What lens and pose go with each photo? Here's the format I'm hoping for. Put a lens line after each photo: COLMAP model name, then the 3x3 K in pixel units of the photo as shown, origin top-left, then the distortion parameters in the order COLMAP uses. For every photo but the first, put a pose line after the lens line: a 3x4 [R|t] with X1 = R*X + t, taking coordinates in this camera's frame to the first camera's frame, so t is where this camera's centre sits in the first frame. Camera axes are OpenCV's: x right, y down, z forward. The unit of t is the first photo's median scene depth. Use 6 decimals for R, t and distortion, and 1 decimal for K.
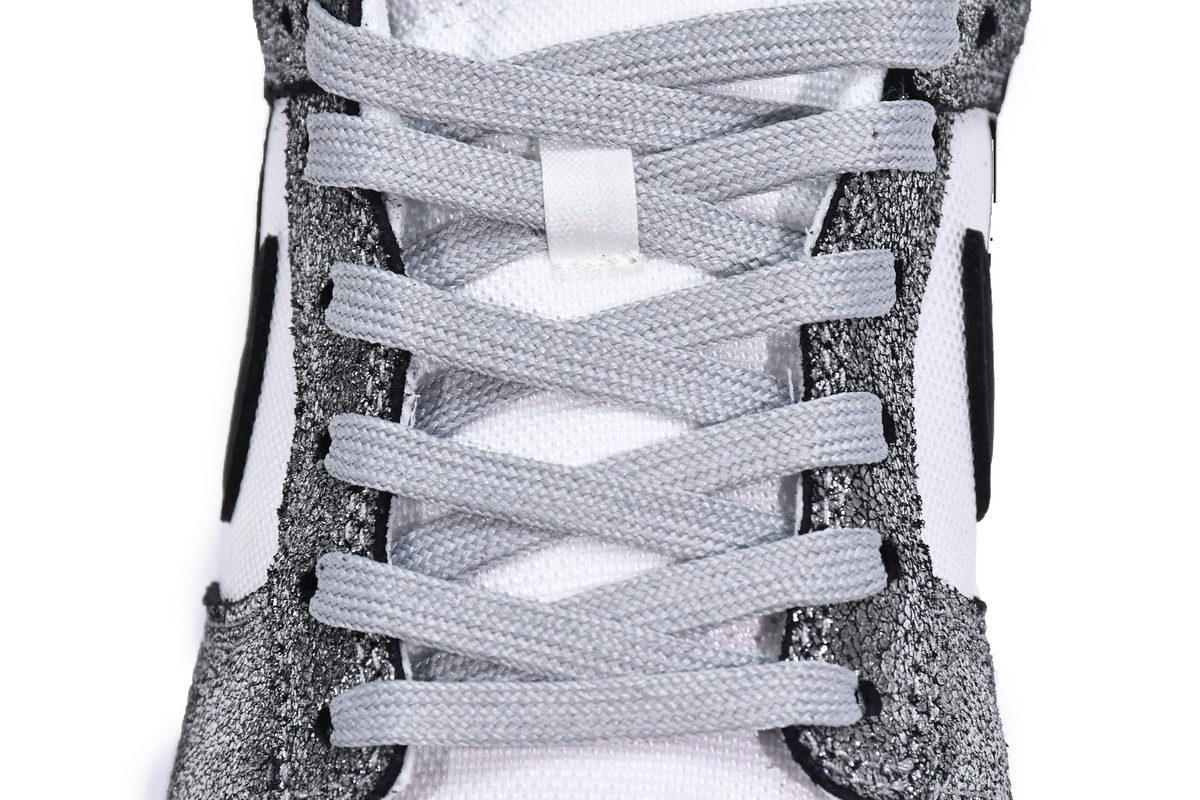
lens RADIAL K [[7266.2, 0, 600.2], [0, 7266.2, 400.0], [0, 0, 1]] dist [-0.643556, 0.000000]
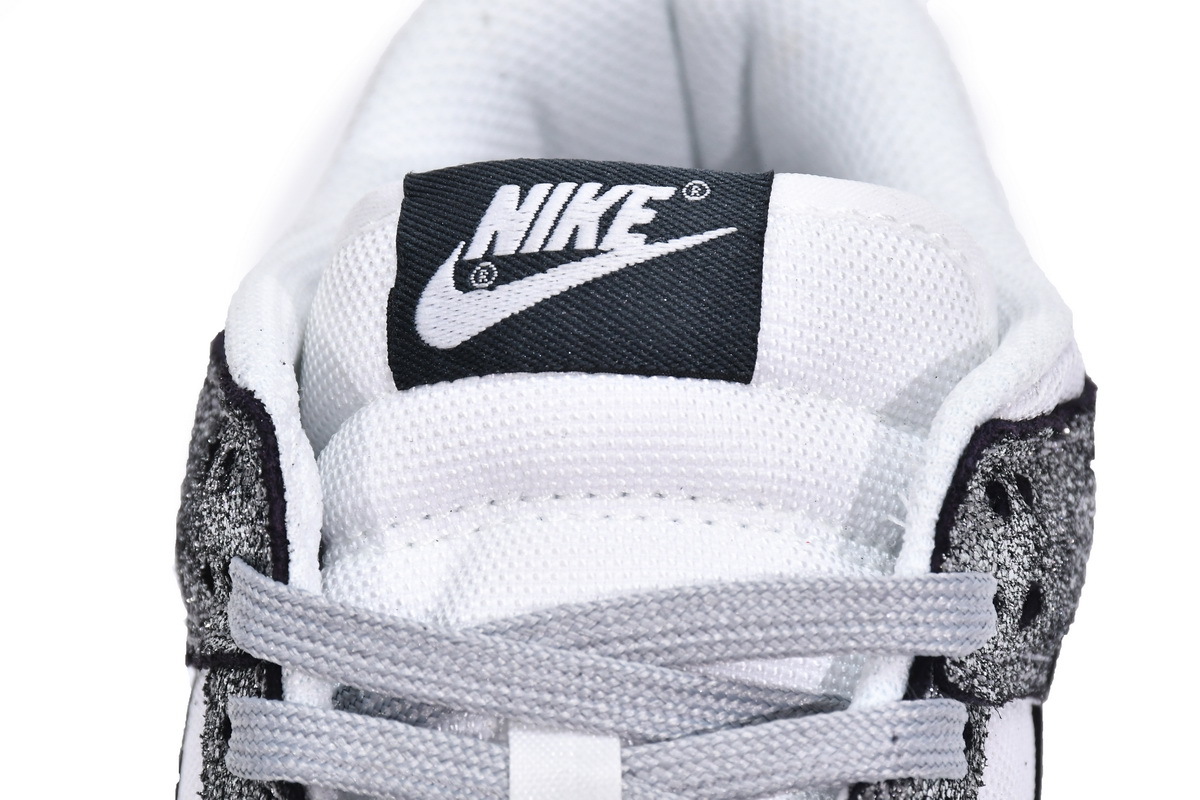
lens RADIAL K [[7266.2, 0, 599.9], [0, 7266.2, 399.9], [0, 0, 1]] dist [-0.643556, 0.000000]
pose [[0.999927, 0.010963, -0.005110, 0.007656], [-0.011292, 0.997512, -0.069589, -0.016100], [0.004334, 0.069641, 0.997563, 0.162905]]
